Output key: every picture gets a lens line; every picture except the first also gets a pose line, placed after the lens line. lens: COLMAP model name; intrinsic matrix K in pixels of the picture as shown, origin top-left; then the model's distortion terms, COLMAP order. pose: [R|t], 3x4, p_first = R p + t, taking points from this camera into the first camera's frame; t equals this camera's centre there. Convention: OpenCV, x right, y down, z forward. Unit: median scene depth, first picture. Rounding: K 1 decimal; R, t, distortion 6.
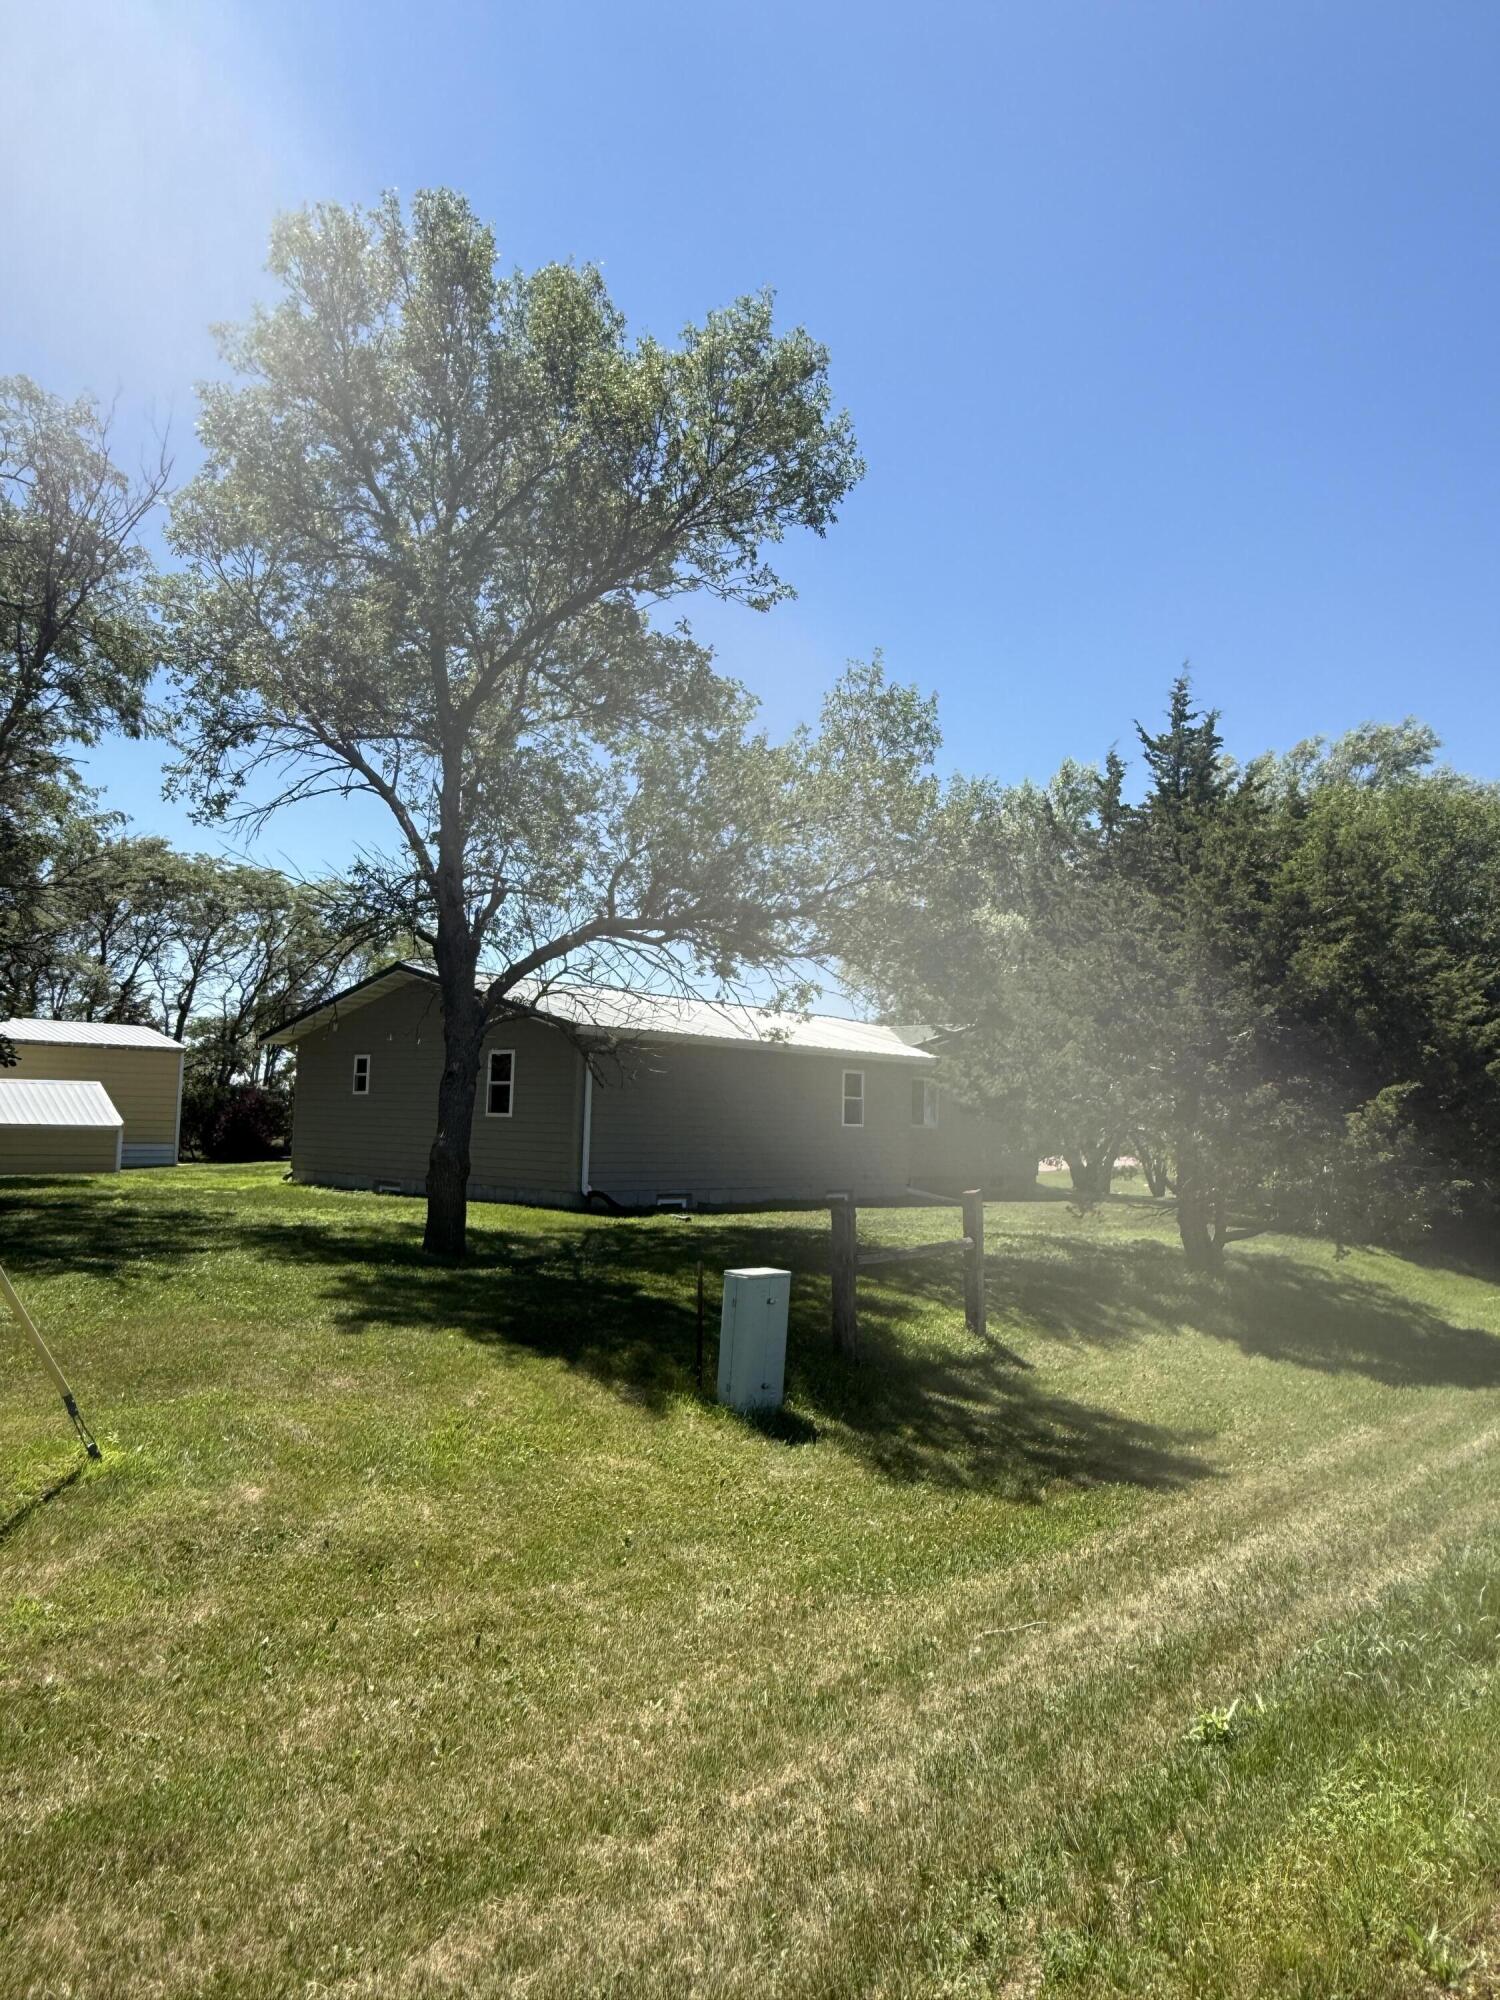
lens RADIAL K [[1338.4, 0, 749.4], [0, 1338.4, 1001.0], [0, 0, 1]] dist [-0.006364, -0.000610]
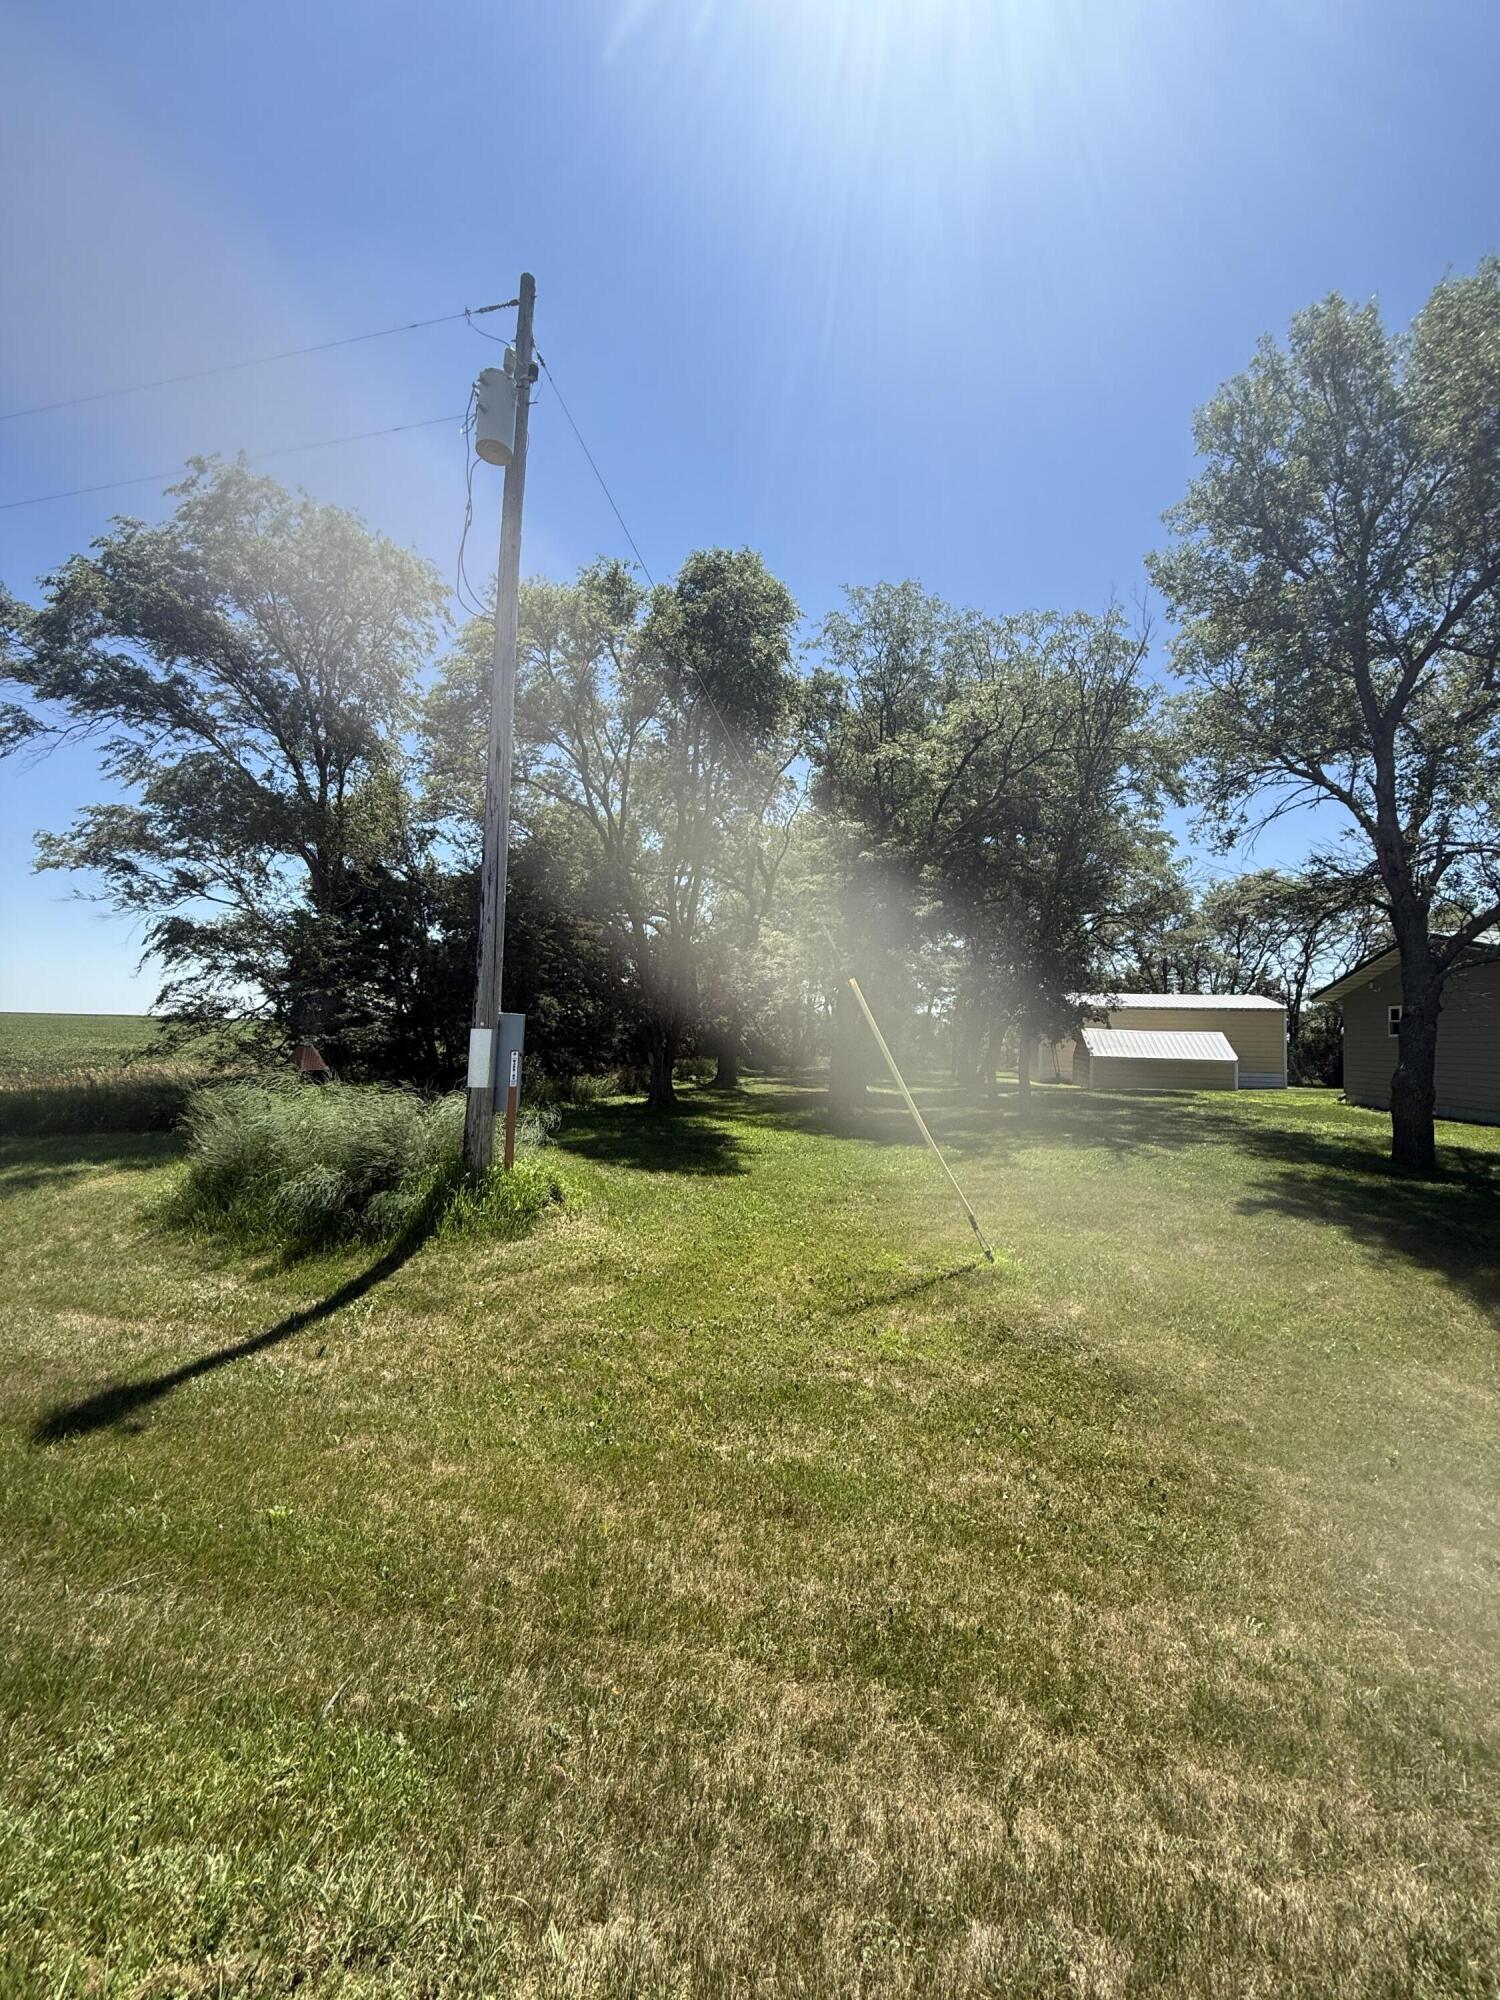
lens RADIAL K [[793.6, 0, 750.0], [0, 793.6, 997.0], [0, 0, 1]] dist [-0.001647, -0.000396]
pose [[0.490493, -0.061559, -0.869268, 0.089488], [0.070410, 0.997040, -0.030879, 0.016266], [0.868596, -0.046059, 0.493375, 0.125674]]
